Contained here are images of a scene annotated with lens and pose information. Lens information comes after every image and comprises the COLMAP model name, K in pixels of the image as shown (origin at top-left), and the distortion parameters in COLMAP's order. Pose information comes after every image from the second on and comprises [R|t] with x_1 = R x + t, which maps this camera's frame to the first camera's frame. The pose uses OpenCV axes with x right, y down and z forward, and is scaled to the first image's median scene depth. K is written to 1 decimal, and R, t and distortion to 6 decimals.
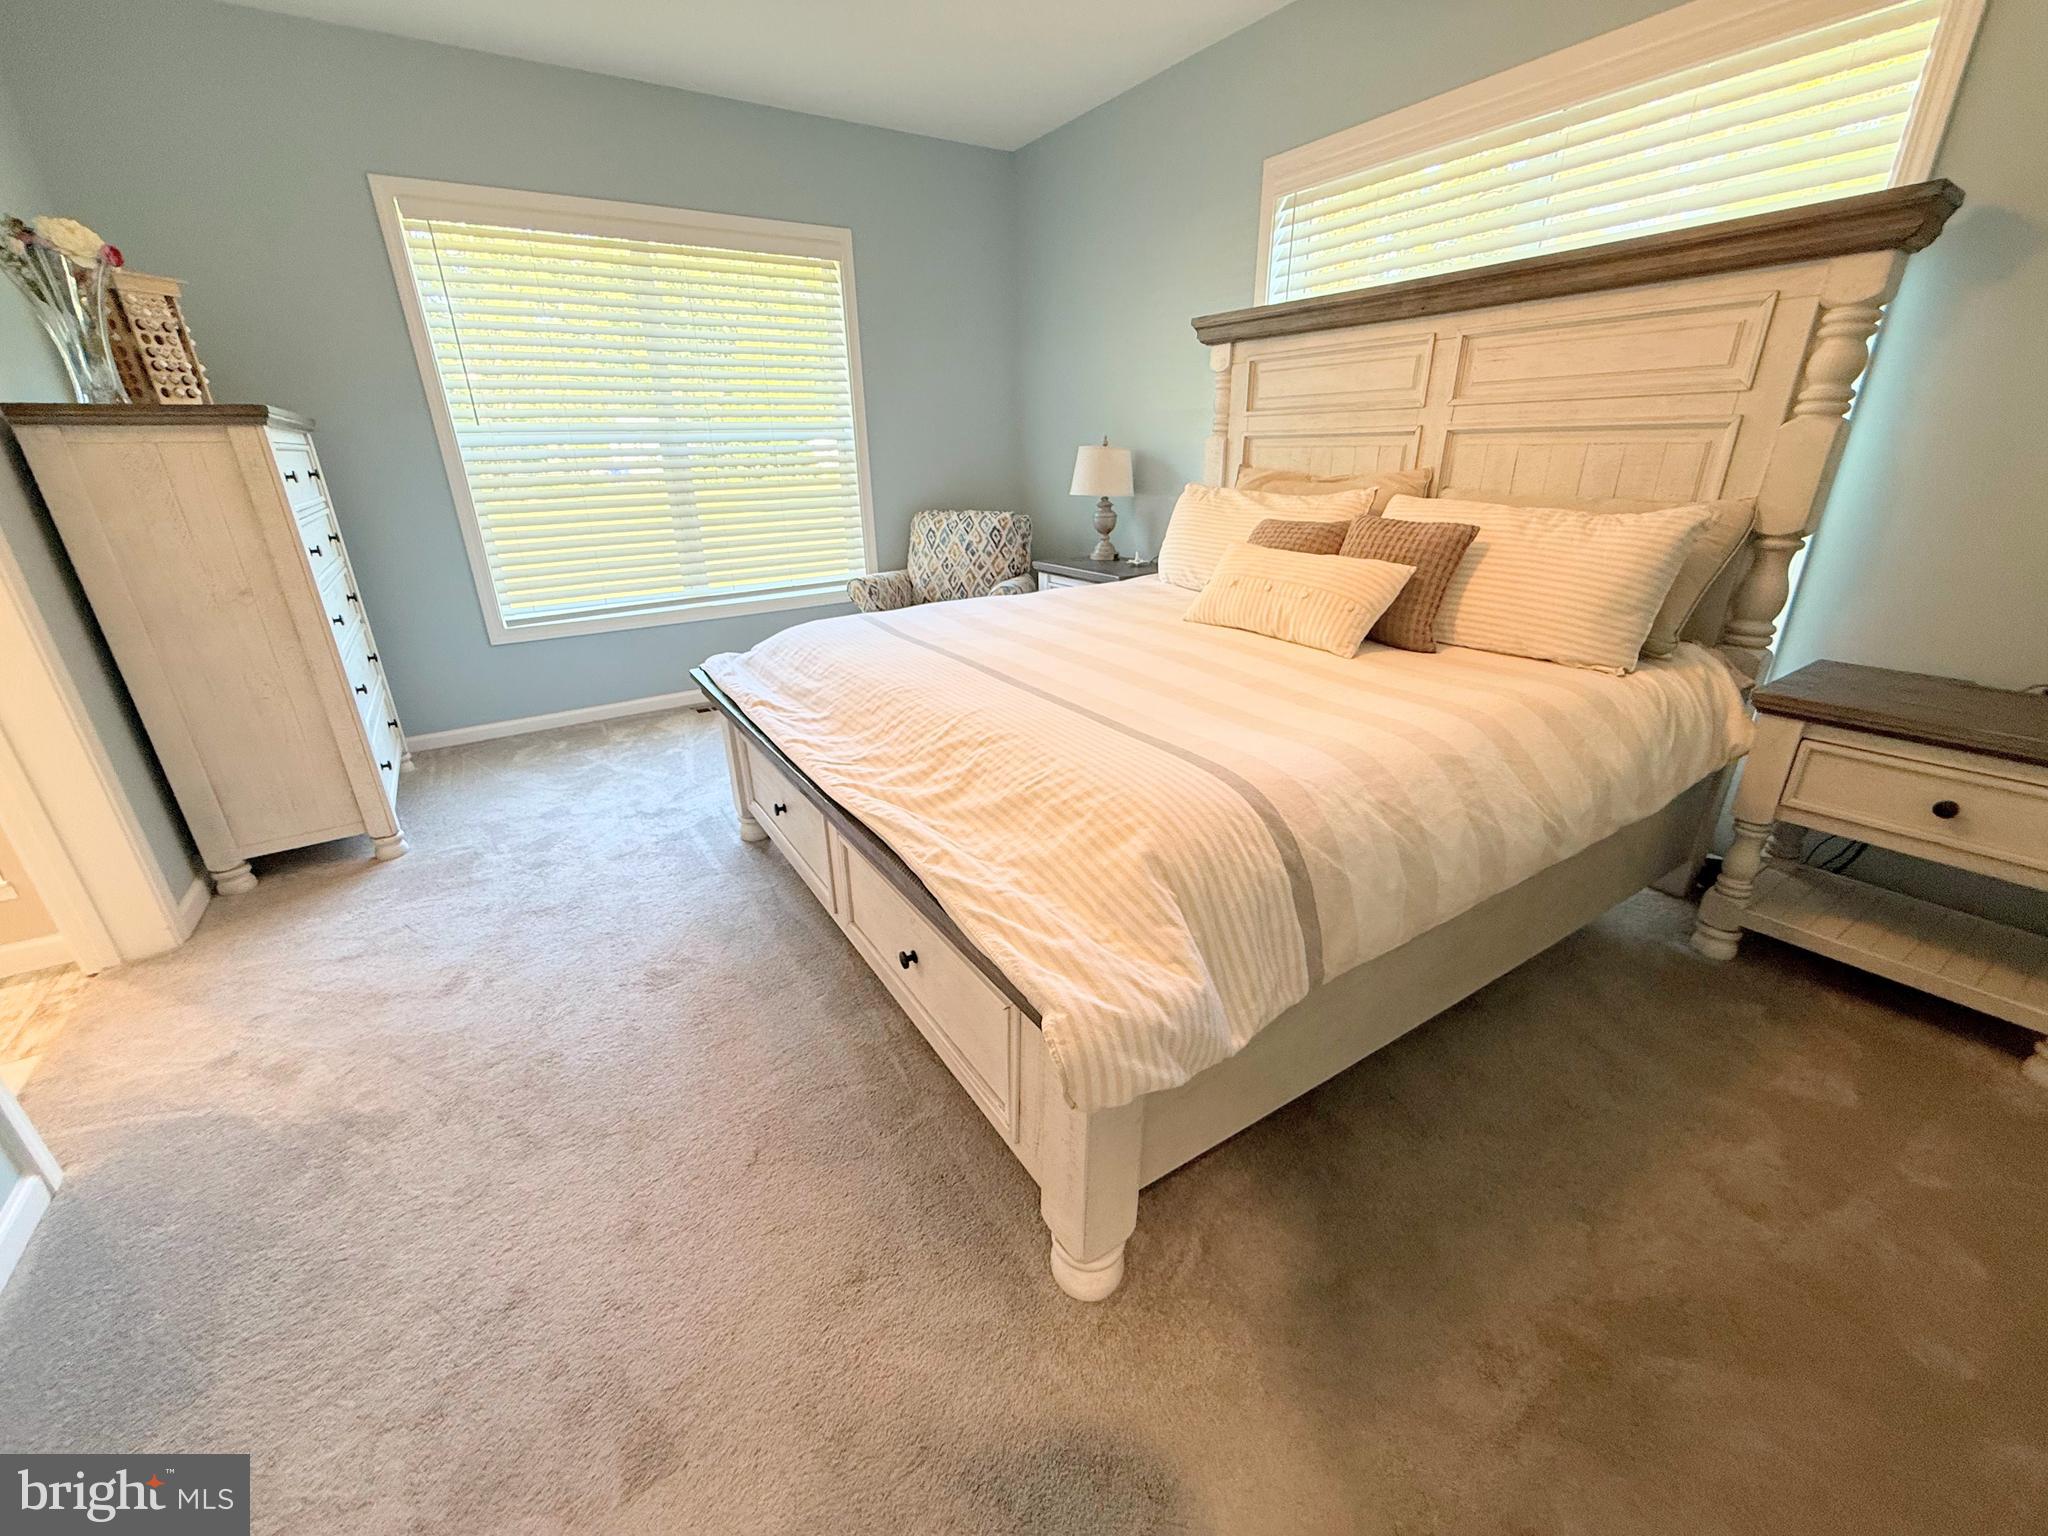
lens RADIAL K [[822.2, 0, 1021.9], [0, 822.2, 782.6], [0, 0, 1]] dist [0.000741, 0.000089]
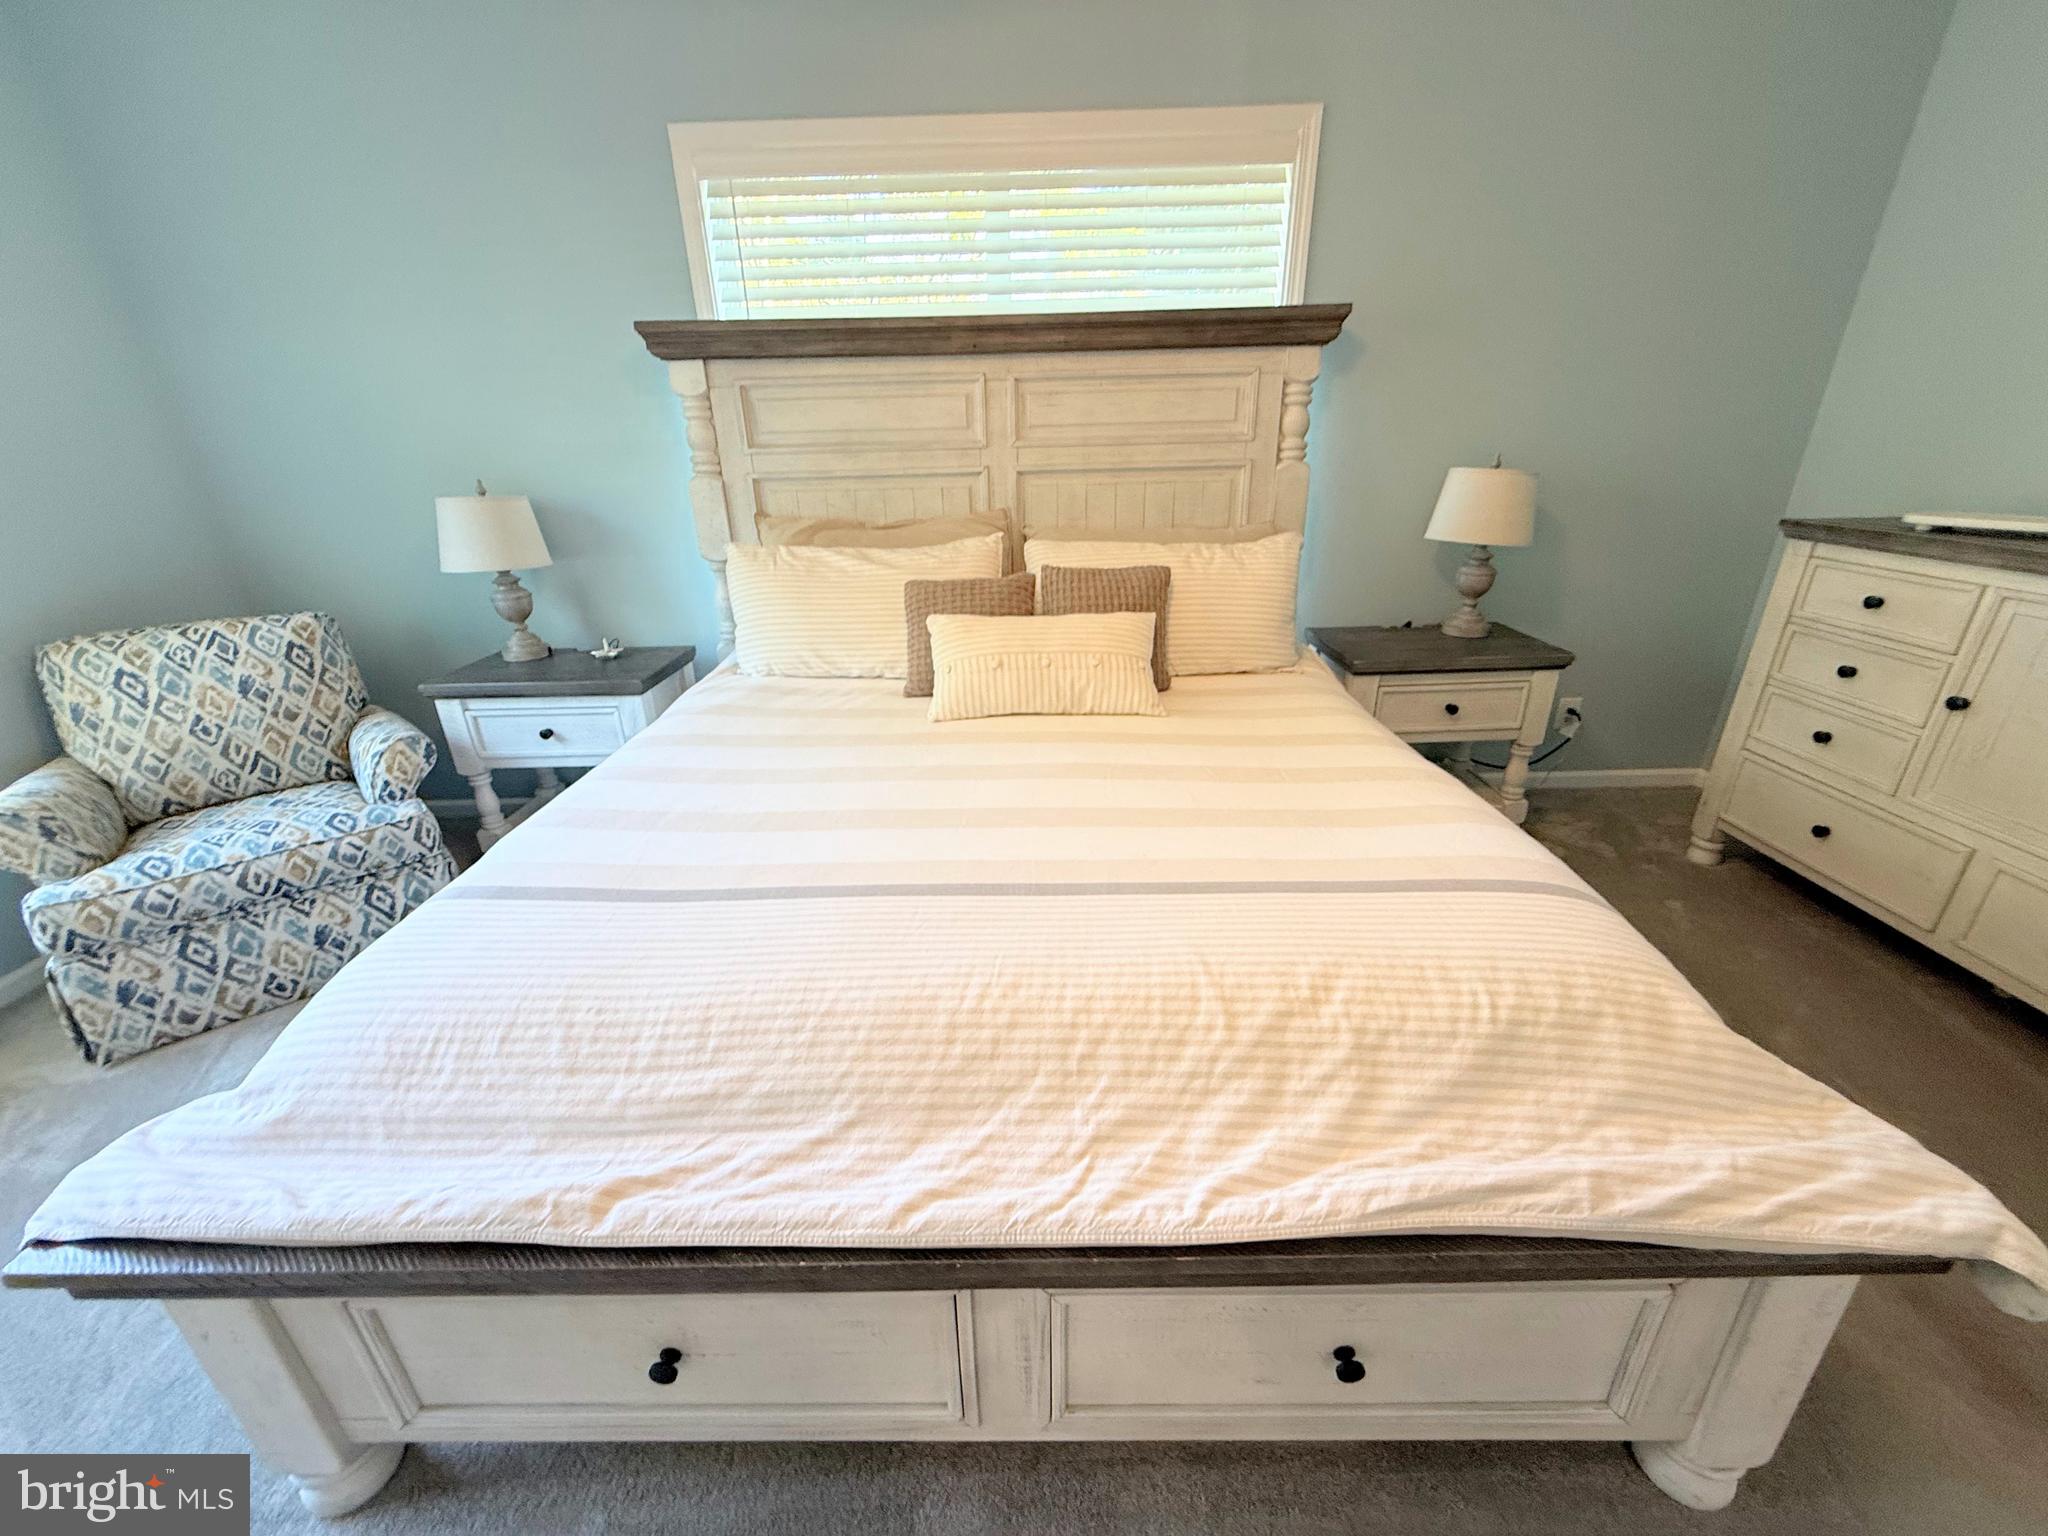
lens RADIAL K [[822.2, 0, 1023.7], [0, 822.2, 775.0], [0, 0, 1]] dist [0.000741, 0.000089]
pose [[0.536580, -0.322711, 0.779705, -0.340751], [0.332184, 0.930161, 0.156380, -0.213754], [-0.775716, 0.175095, 0.606305, 0.405386]]
